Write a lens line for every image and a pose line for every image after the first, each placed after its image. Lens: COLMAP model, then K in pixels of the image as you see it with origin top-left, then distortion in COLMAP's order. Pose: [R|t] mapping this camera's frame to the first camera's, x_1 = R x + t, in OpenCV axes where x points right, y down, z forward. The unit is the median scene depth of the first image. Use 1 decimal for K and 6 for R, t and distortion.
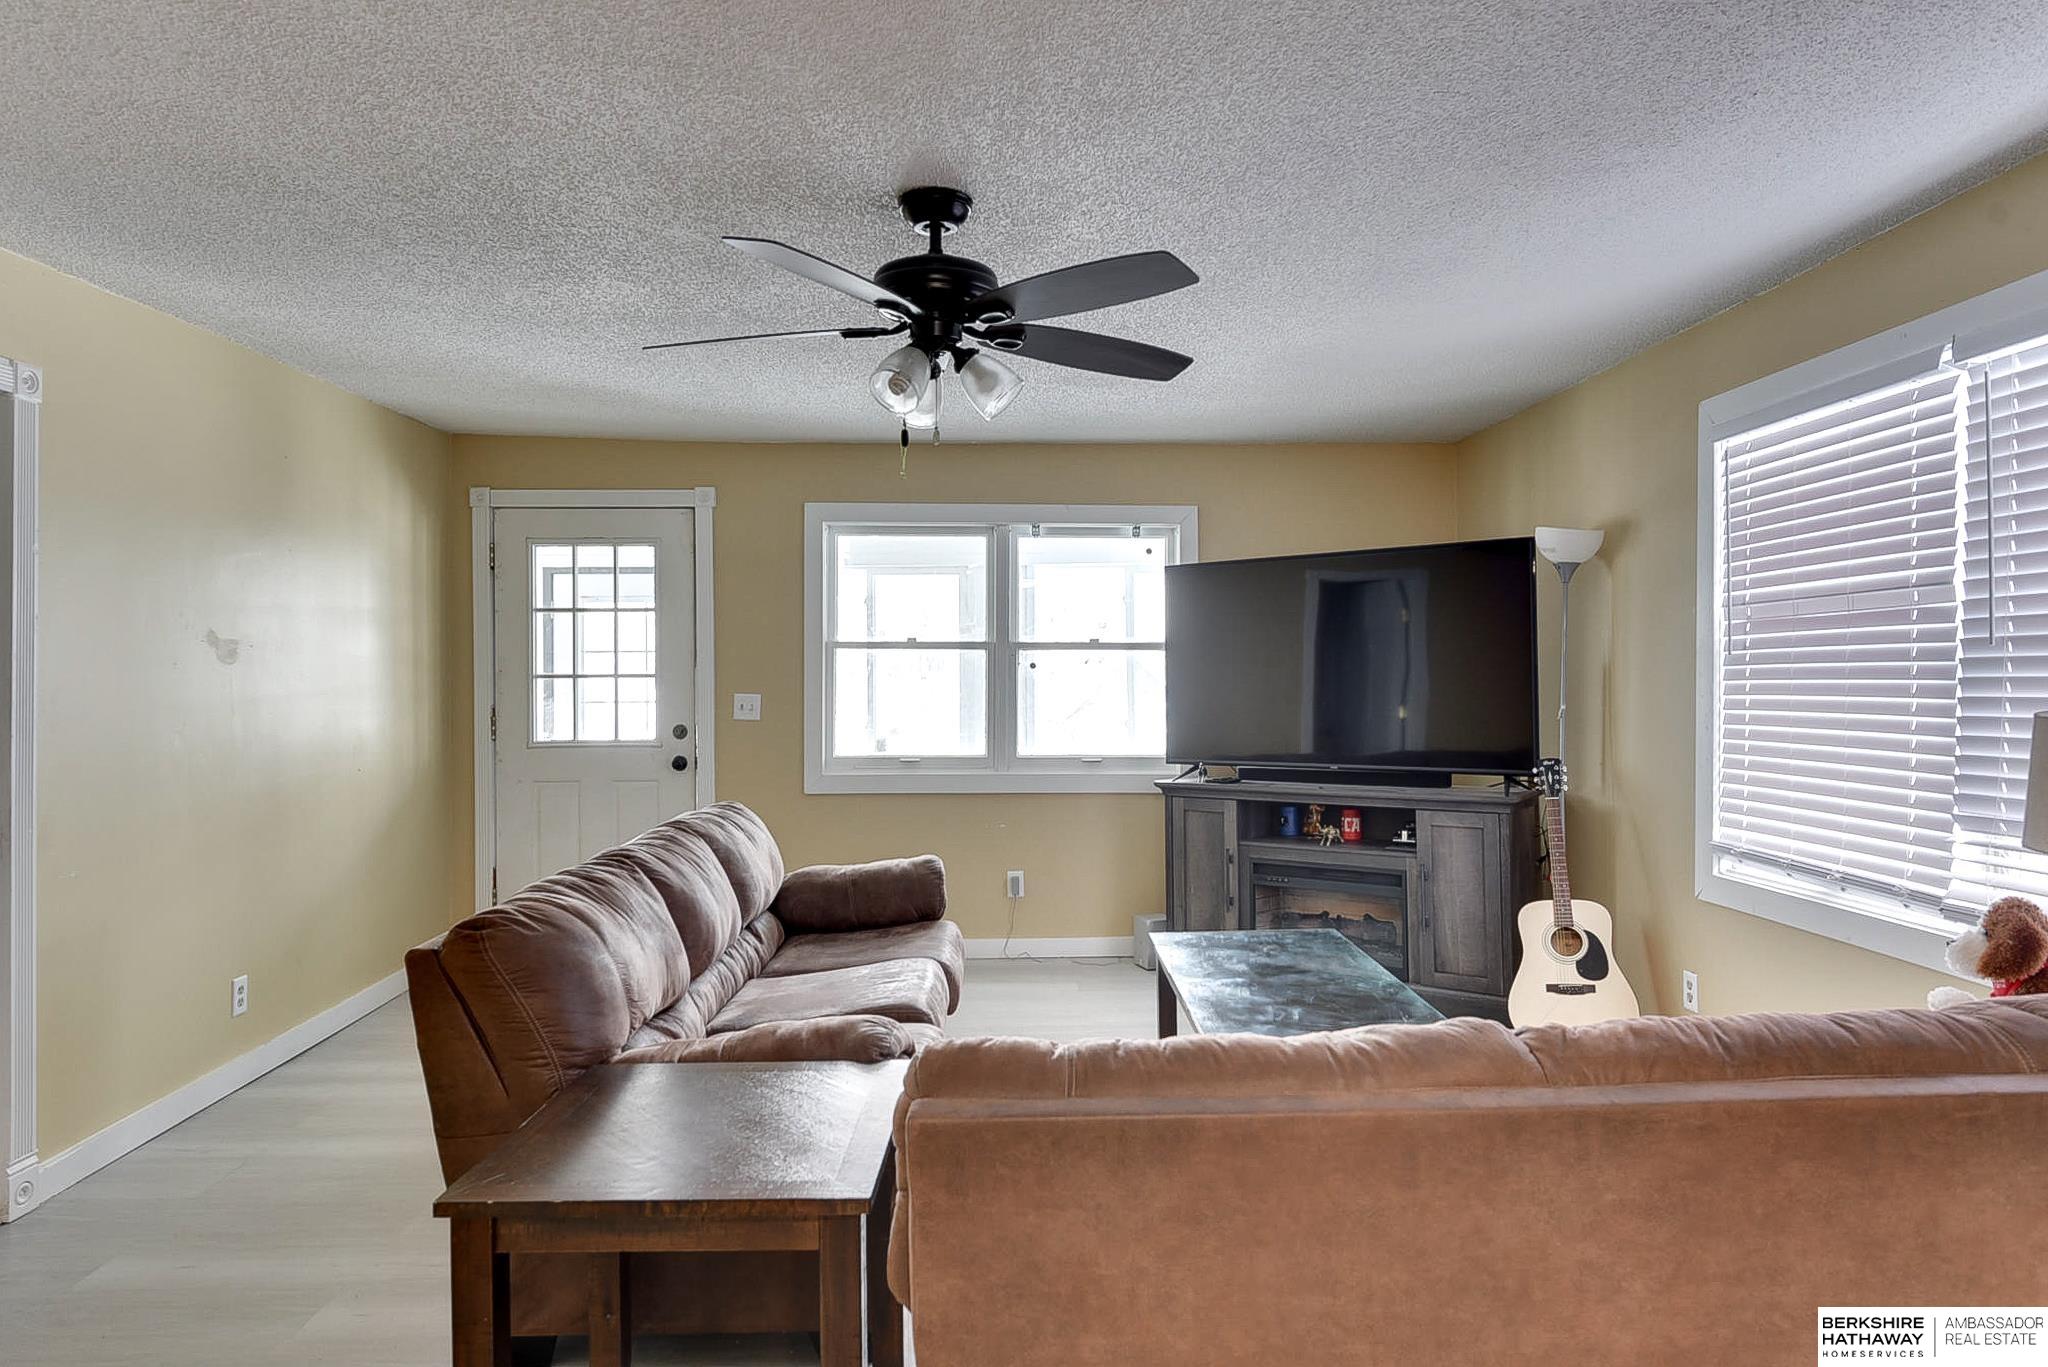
lens RADIAL K [[1189.3, 0, 1061.5], [0, 1189.3, 681.7], [0, 0, 1]] dist [0.005565, -0.002275]
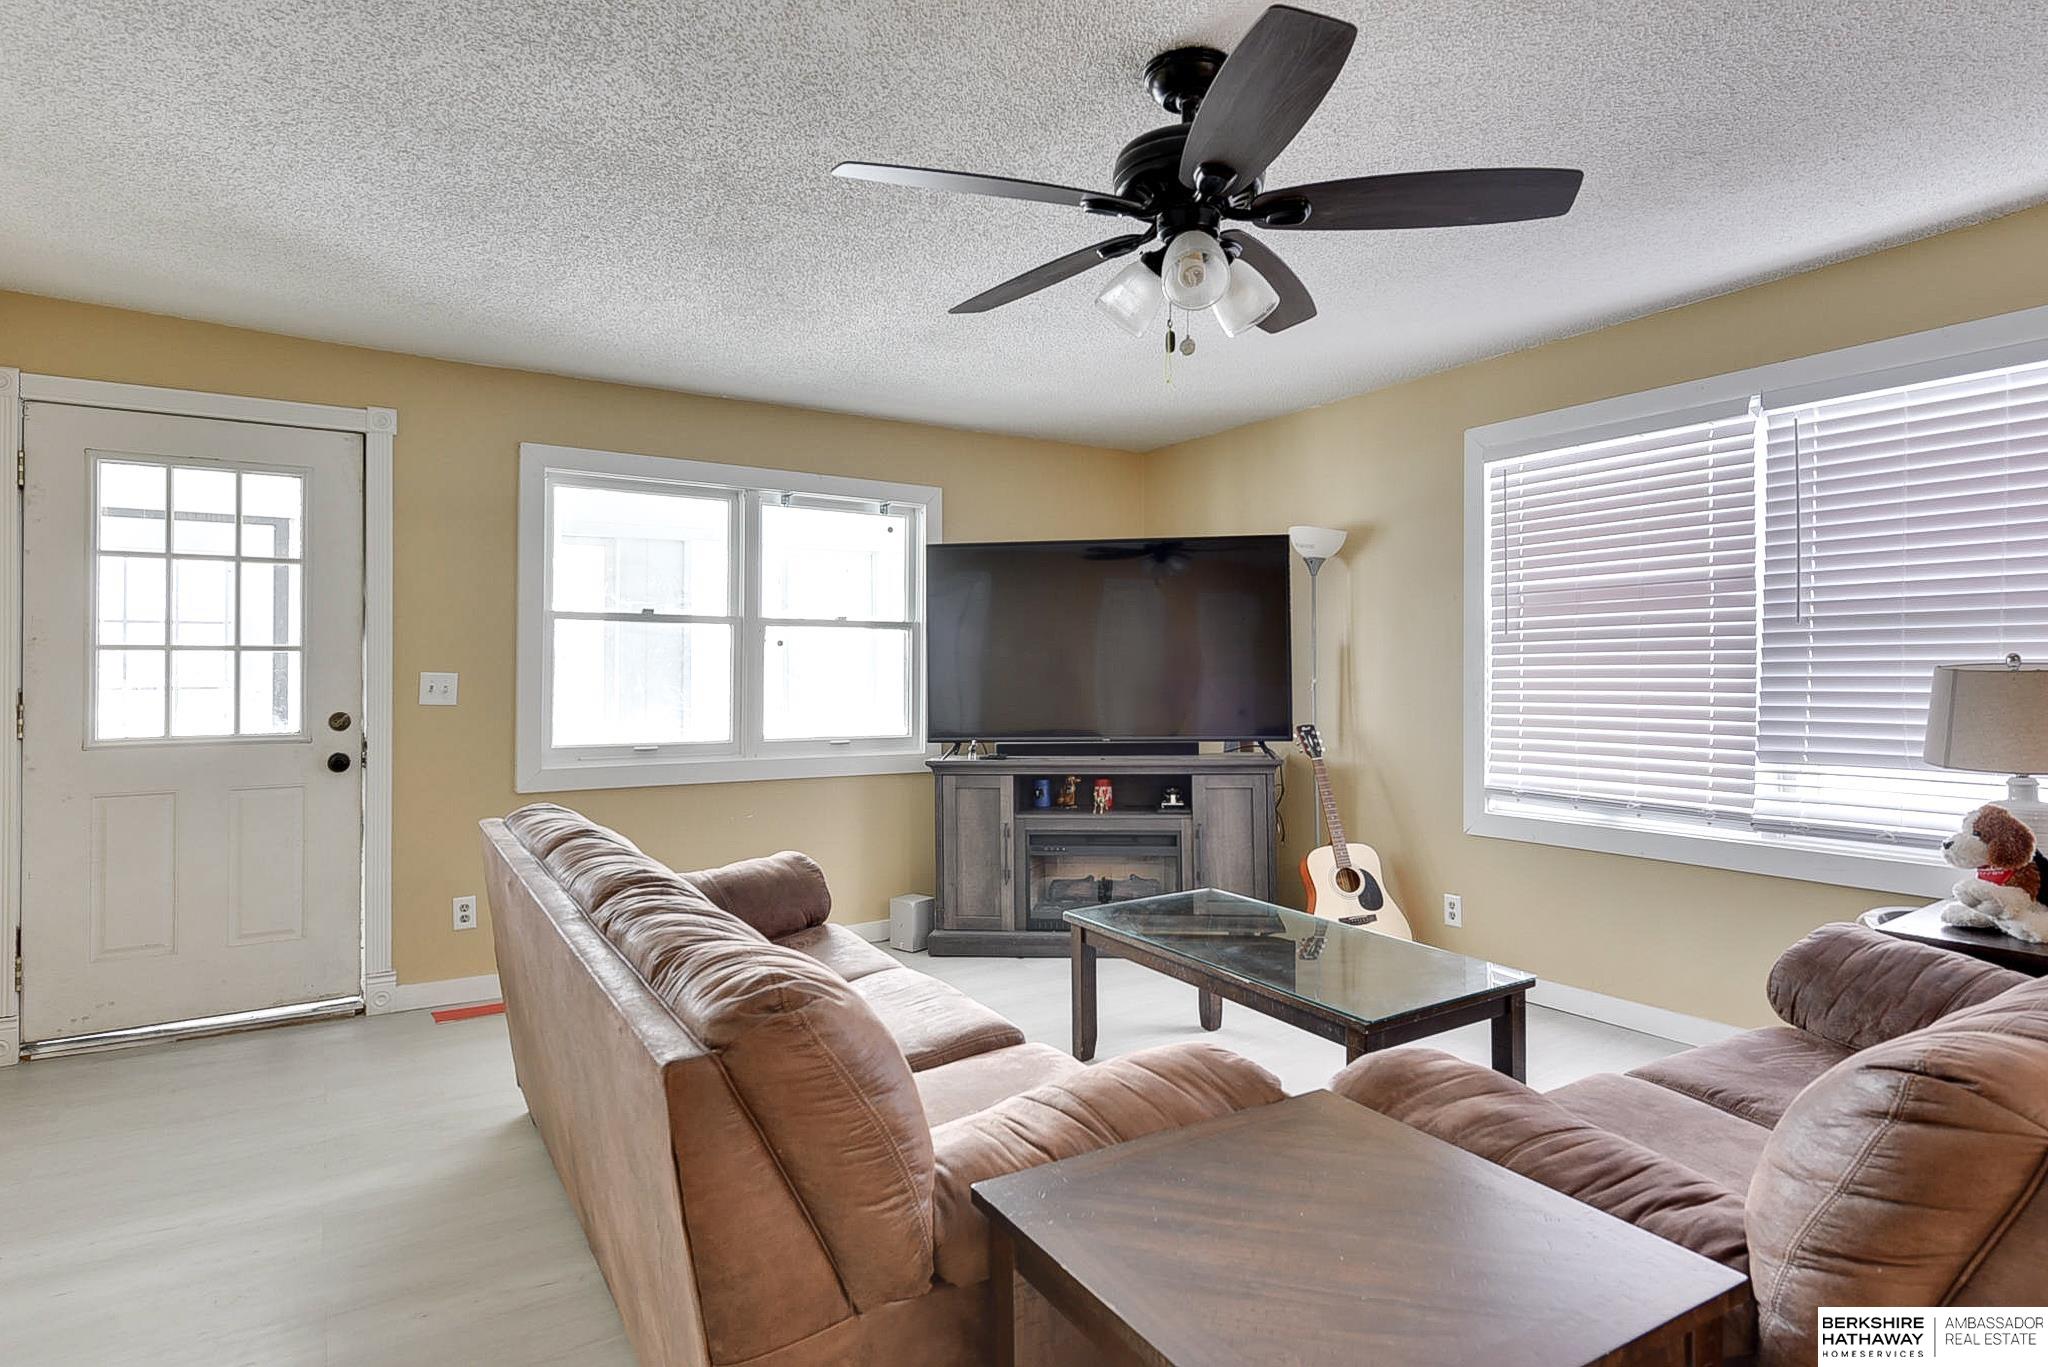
lens RADIAL K [[1051.4, 0, 1027.5], [0, 1051.4, 669.0], [0, 0, 1]] dist [0.002920, 0.000766]
pose [[0.872120, 0.002870, 0.489284, -0.301332], [0.001320, 0.999965, -0.008218, 0.016159], [-0.489291, 0.007813, 0.872086, 0.212978]]
